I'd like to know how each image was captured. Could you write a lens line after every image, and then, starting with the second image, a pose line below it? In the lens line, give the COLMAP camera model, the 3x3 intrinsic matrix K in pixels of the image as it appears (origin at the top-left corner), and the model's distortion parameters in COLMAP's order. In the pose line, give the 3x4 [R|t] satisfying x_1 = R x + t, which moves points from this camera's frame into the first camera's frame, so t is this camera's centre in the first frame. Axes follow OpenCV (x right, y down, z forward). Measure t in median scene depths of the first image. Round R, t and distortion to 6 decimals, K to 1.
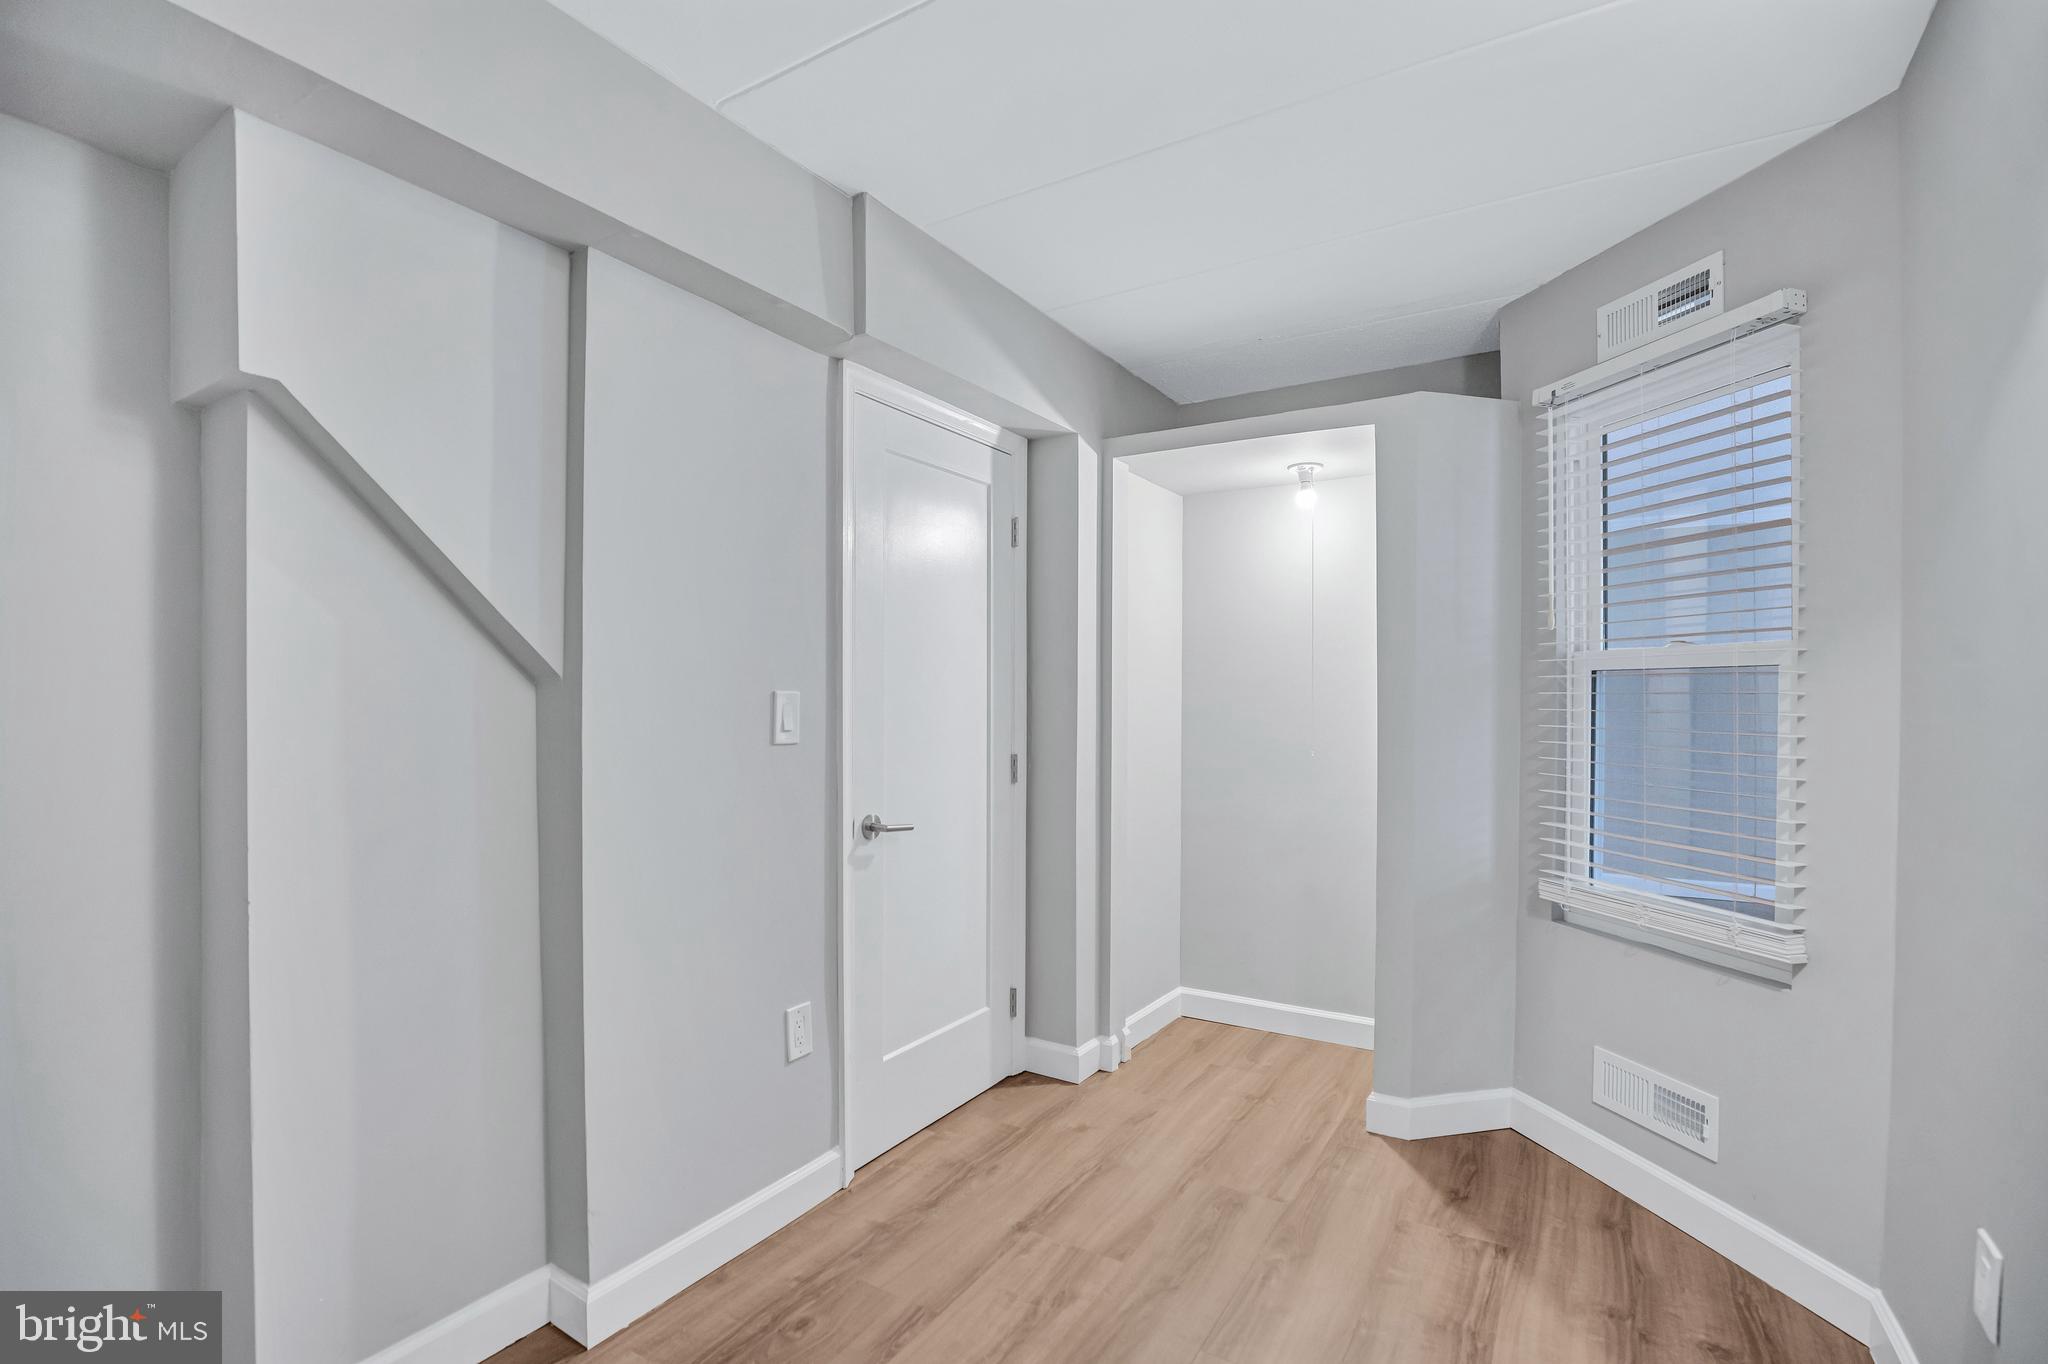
lens RADIAL K [[947.7, 0, 1019.9], [0, 947.7, 693.3], [0, 0, 1]] dist [-0.024046, 0.002857]
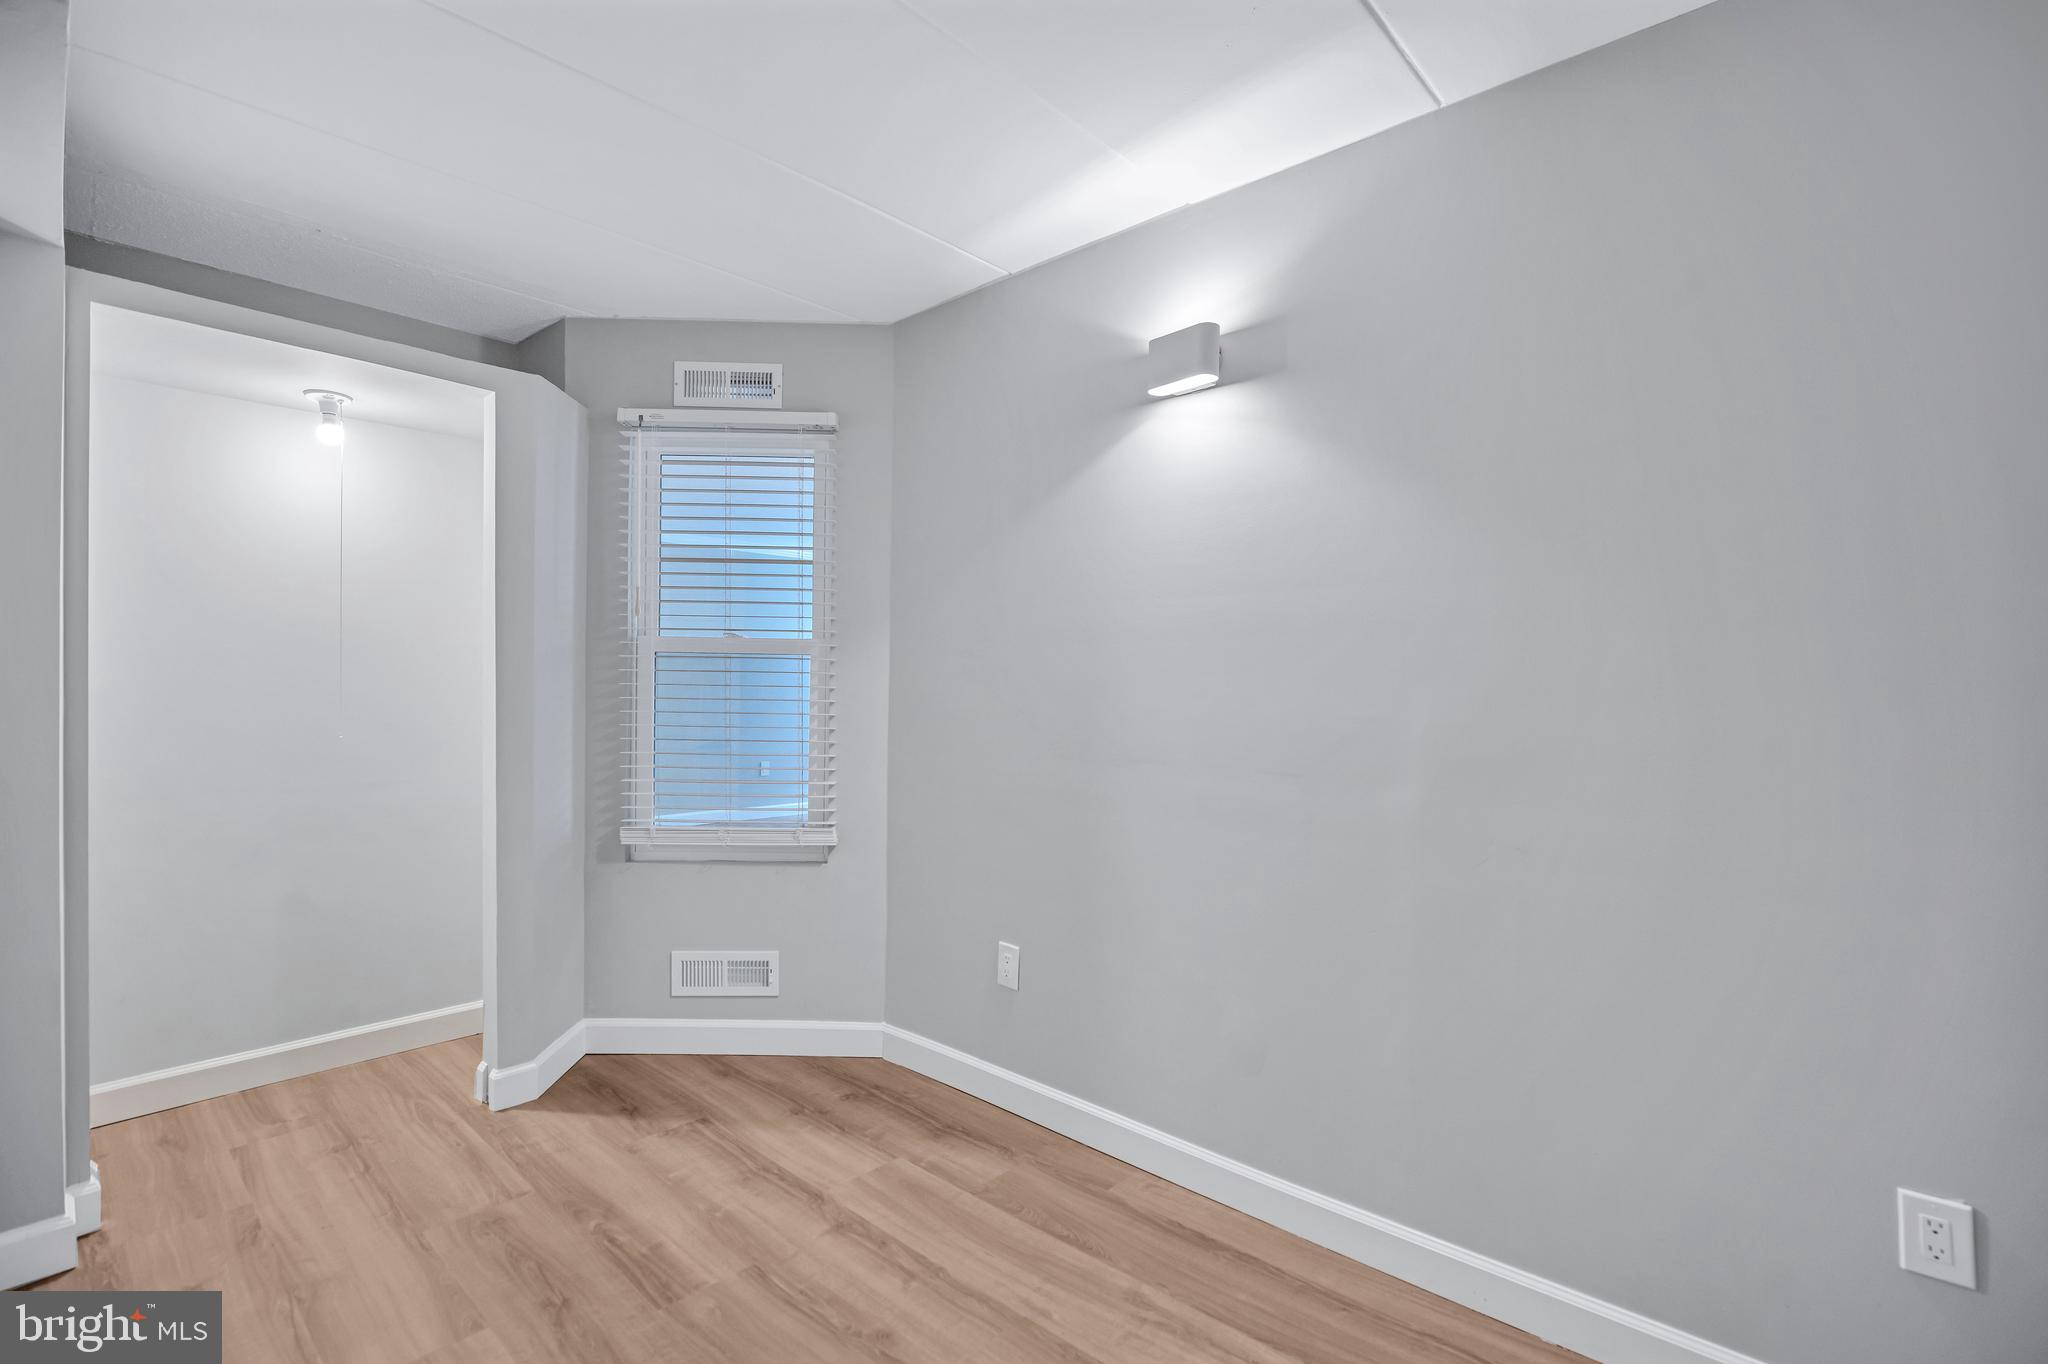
lens RADIAL K [[947.7, 0, 1020.4], [0, 947.7, 682.1], [0, 0, 1]] dist [-0.024046, 0.002857]
pose [[0.192577, -0.008059, 0.981249, -0.559856], [-0.019914, 0.999728, 0.012119, -0.009934], [-0.981080, -0.021874, 0.192365, 0.320957]]
